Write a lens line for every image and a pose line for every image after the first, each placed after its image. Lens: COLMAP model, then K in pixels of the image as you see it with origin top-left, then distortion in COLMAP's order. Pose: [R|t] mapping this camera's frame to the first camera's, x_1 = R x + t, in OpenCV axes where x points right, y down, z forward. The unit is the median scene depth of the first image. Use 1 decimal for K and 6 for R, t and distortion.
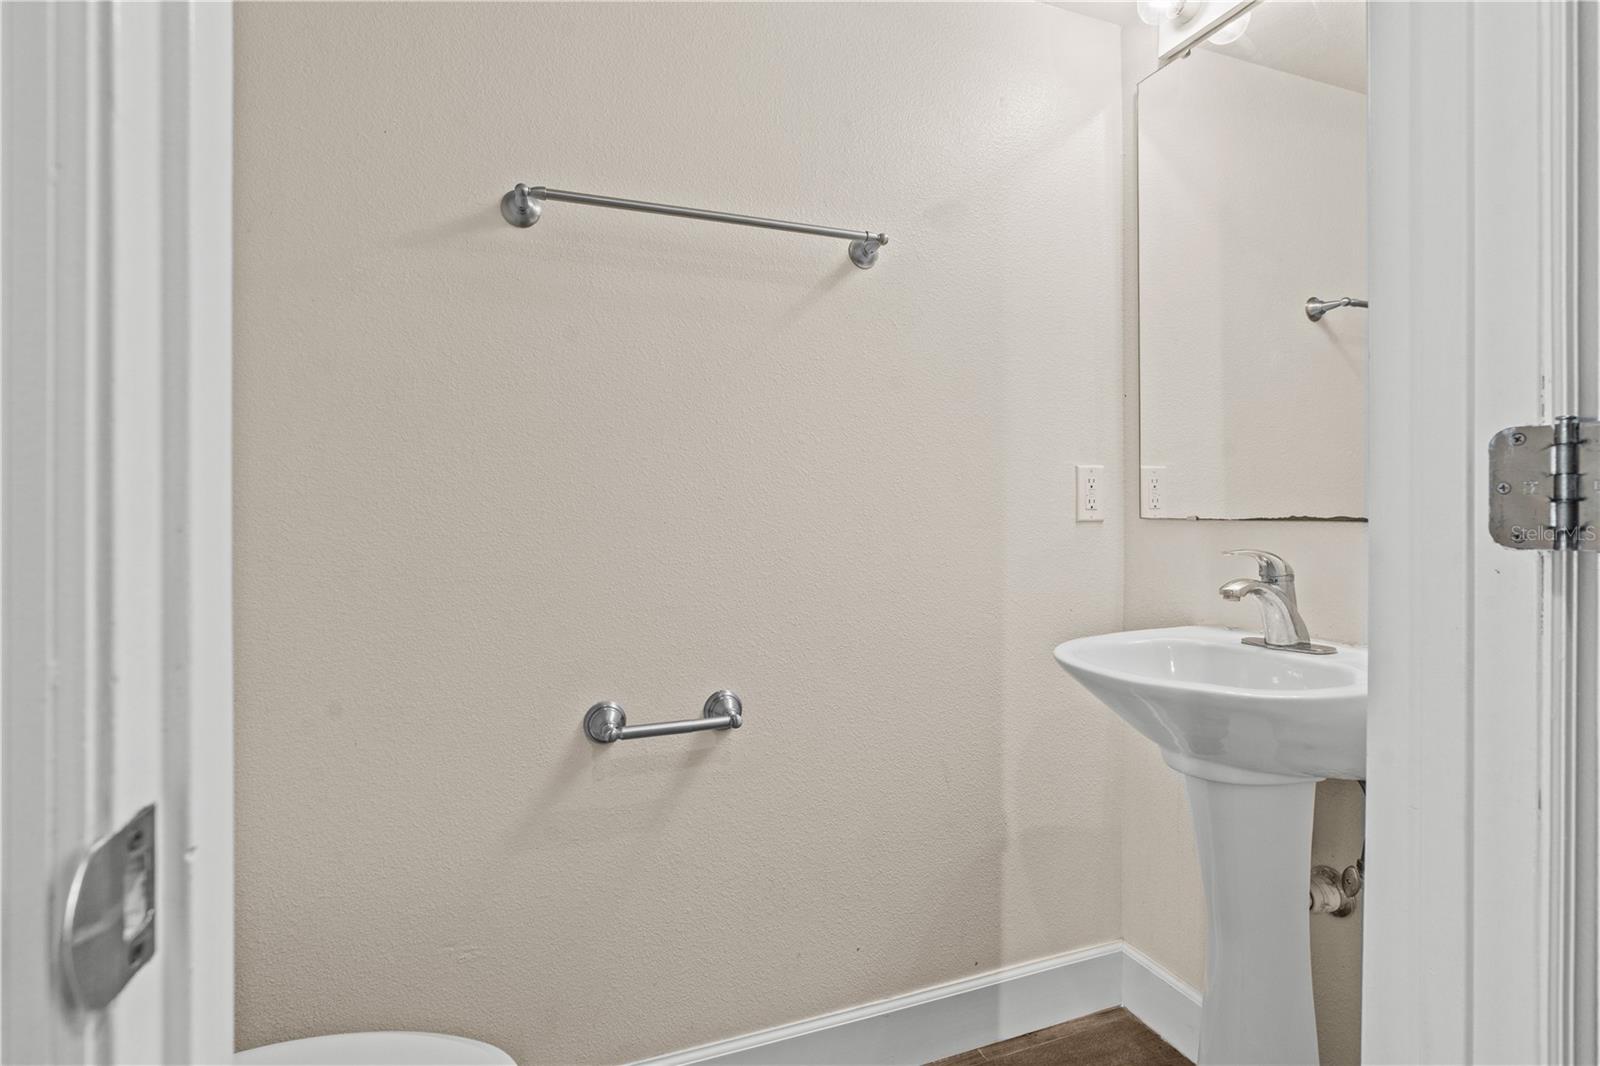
lens RADIAL K [[777.2, 0, 785.2], [0, 777.2, 507.4], [0, 0, 1]] dist [-0.011197, 0.000558]
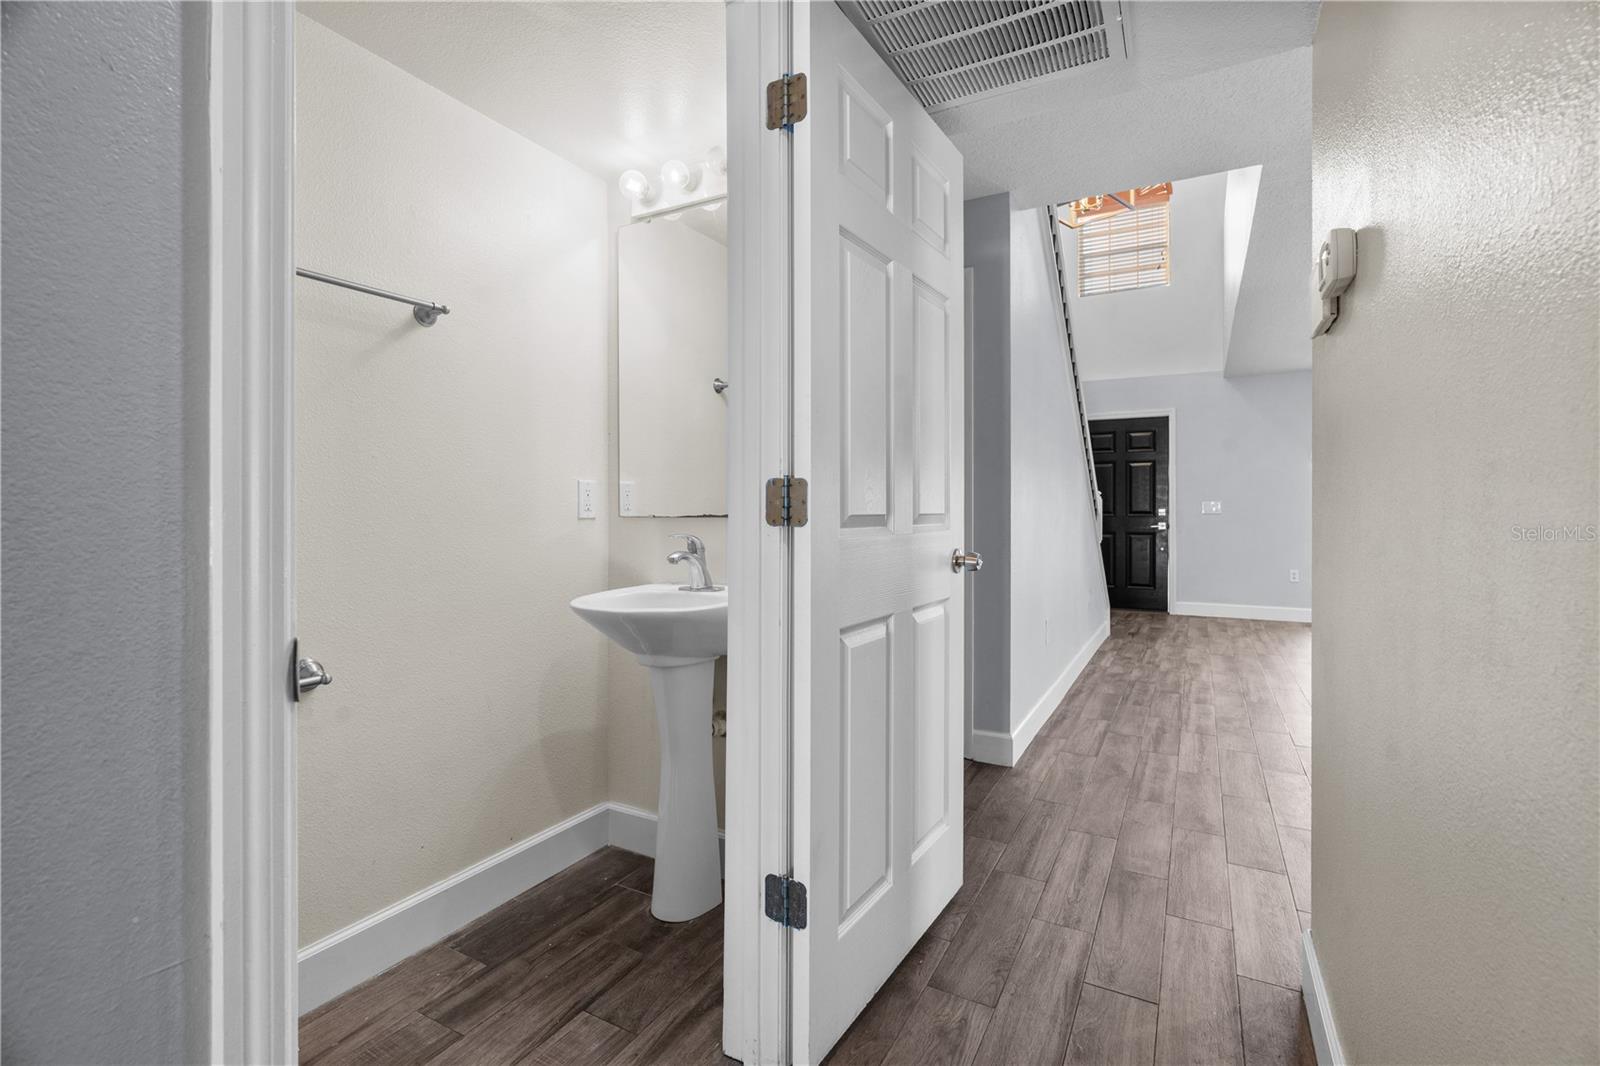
lens RADIAL K [[727.3, 0, 806.8], [0, 727.3, 516.3], [0, 0, 1]] dist [-0.005296, 0.001509]
pose [[0.759509, -0.005295, 0.650476, -0.232515], [-0.001719, 0.999947, 0.010147, -0.001358], [-0.650495, -0.008826, 0.759459, -0.392361]]
